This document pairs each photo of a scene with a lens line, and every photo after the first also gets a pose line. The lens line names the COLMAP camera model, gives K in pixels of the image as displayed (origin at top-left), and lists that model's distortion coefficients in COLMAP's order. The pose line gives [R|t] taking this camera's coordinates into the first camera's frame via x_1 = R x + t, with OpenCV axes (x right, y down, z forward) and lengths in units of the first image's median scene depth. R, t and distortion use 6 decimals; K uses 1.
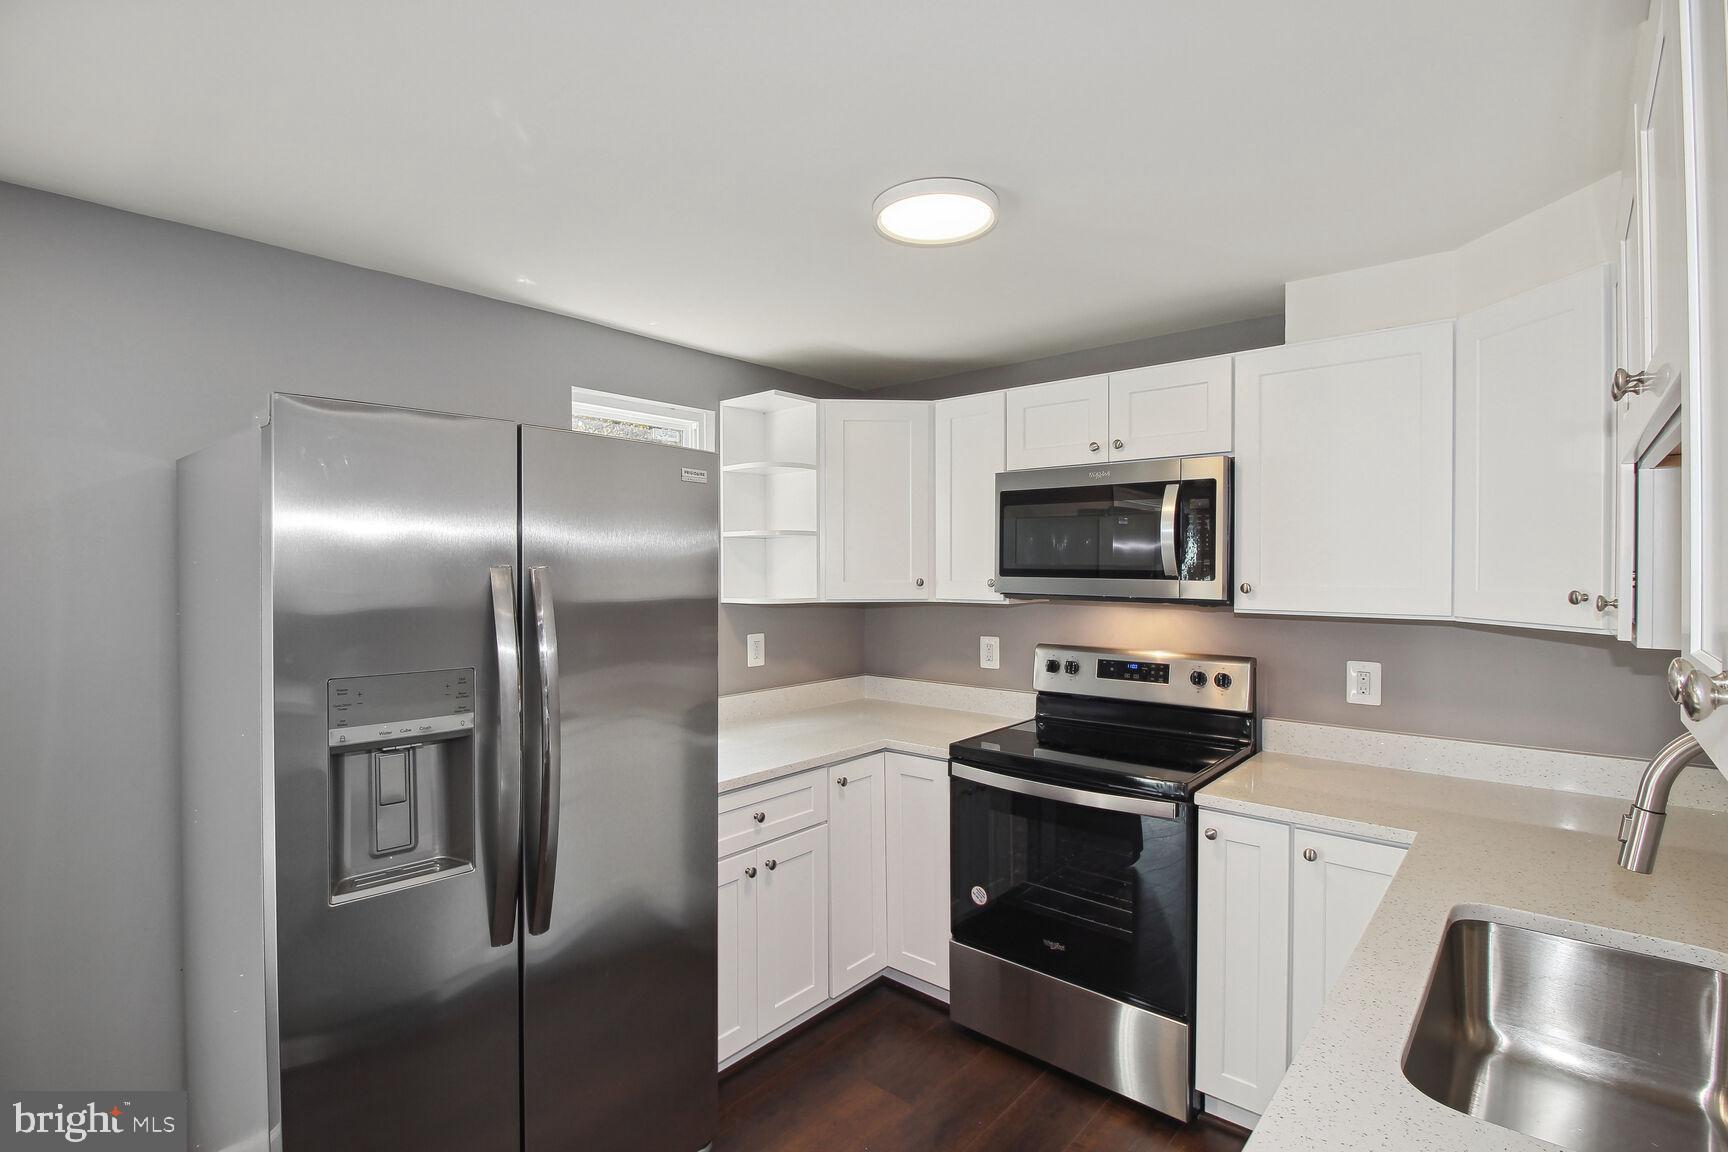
lens RADIAL K [[807.3, 0, 863.9], [0, 807.3, 566.8], [0, 0, 1]] dist [-0.009429, -0.000587]
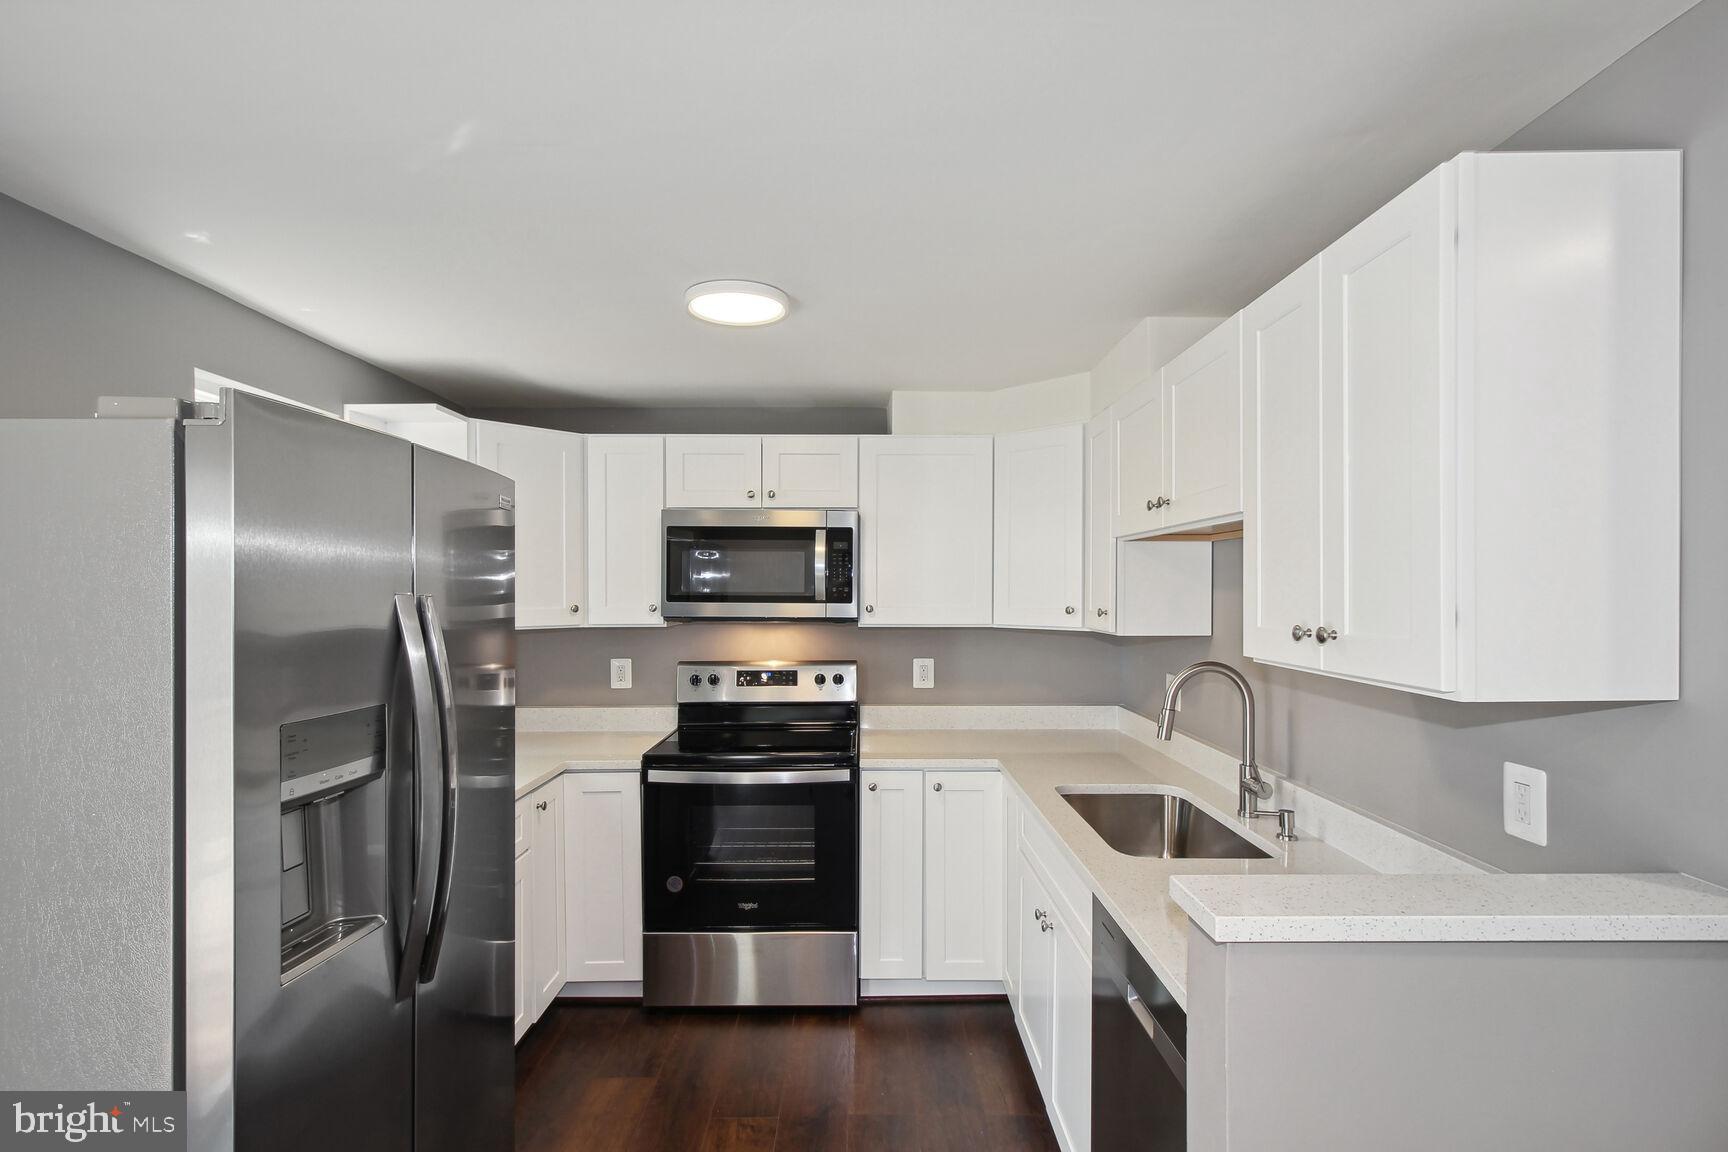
lens RADIAL K [[807.3, 0, 874.8], [0, 807.3, 588.5], [0, 0, 1]] dist [-0.009429, -0.000587]
pose [[0.756195, 0.001847, 0.654343, -0.371781], [0.001657, 0.999987, -0.004737, -0.001260], [-0.654344, 0.004667, 0.756183, -0.038838]]
